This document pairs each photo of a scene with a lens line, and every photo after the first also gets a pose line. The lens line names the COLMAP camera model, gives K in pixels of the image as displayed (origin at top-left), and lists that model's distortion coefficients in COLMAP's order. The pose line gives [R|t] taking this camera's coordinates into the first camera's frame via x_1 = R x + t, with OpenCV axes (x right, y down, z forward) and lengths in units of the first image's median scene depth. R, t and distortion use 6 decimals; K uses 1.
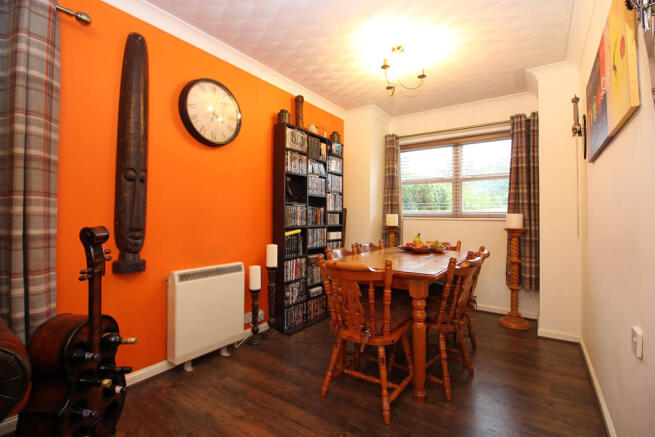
lens RADIAL K [[305.8, 0, 330.2], [0, 305.8, 217.1], [0, 0, 1]] dist [-0.014239, -0.005064]
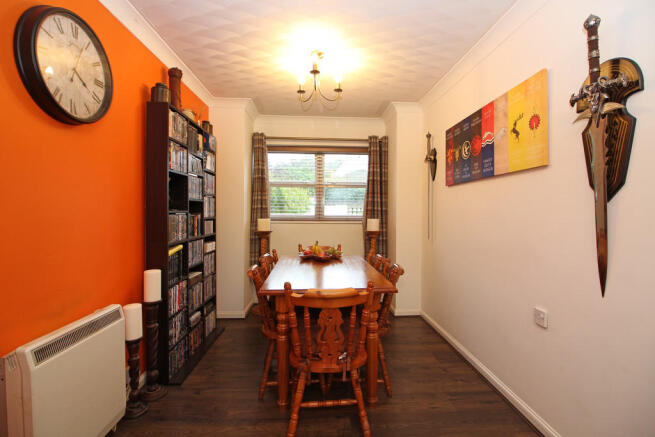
lens RADIAL K [[305.8, 0, 333.3], [0, 305.8, 215.9], [0, 0, 1]] dist [-0.014239, -0.005064]
pose [[0.780217, -0.012125, 0.625392, -0.272270], [-0.002604, 0.999740, 0.022632, -0.049427], [-0.625504, -0.019286, 0.779983, 0.157033]]
